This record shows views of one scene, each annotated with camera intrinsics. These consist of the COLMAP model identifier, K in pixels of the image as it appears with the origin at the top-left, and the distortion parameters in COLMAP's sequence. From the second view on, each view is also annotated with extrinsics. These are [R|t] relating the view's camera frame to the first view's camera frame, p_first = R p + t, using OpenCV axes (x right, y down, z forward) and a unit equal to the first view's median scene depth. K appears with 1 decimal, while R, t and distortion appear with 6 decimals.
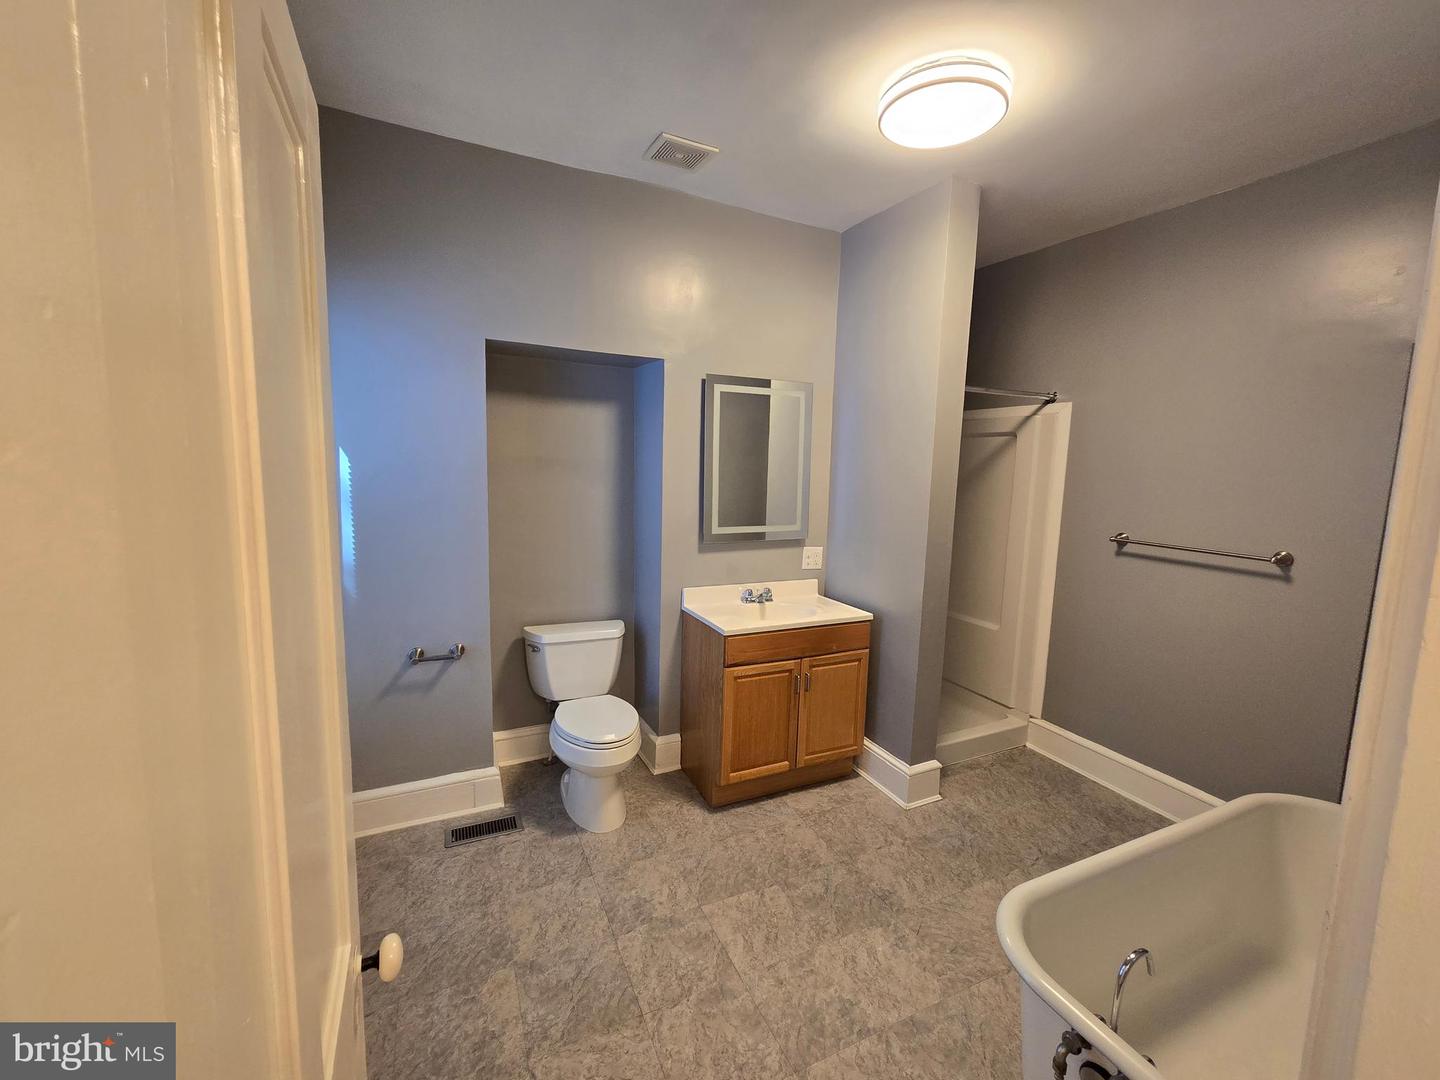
lens RADIAL K [[591.3, 0, 724.7], [0, 591.3, 533.0], [0, 0, 1]] dist [0.001248, -0.000520]
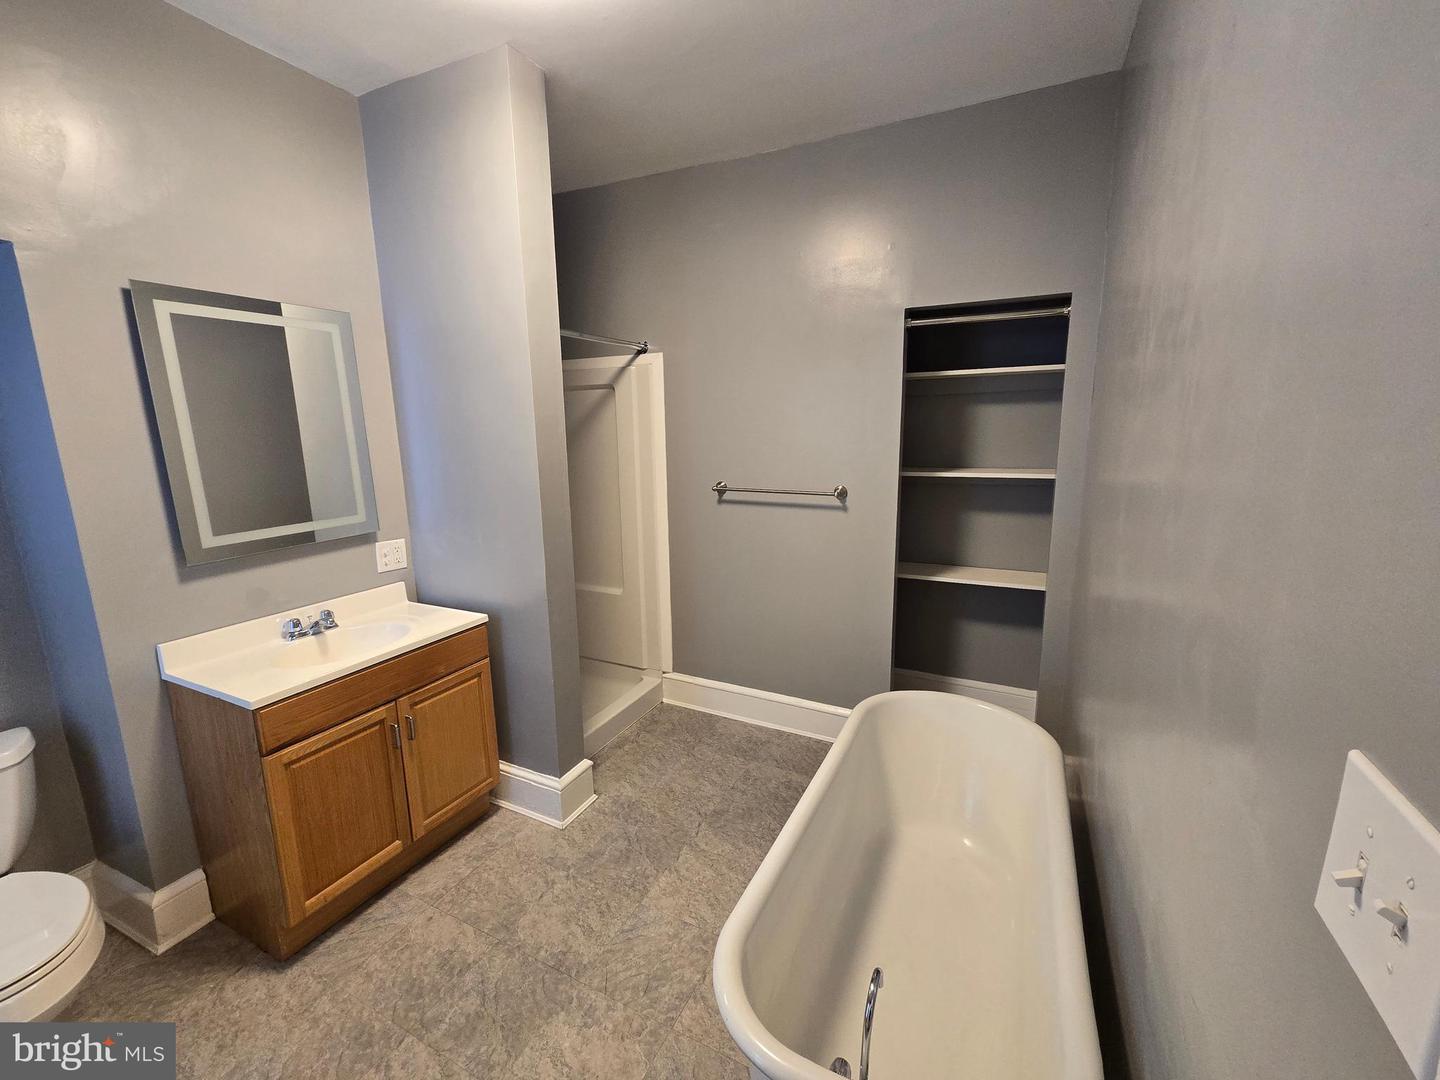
lens RADIAL K [[591.3, 0, 724.9], [0, 591.3, 534.5], [0, 0, 1]] dist [0.001248, -0.000520]
pose [[0.785335, -0.152558, 0.599979, 0.040422], [0.110608, 0.988144, 0.106477, -0.019371], [-0.609110, -0.017258, 0.792898, 0.175584]]
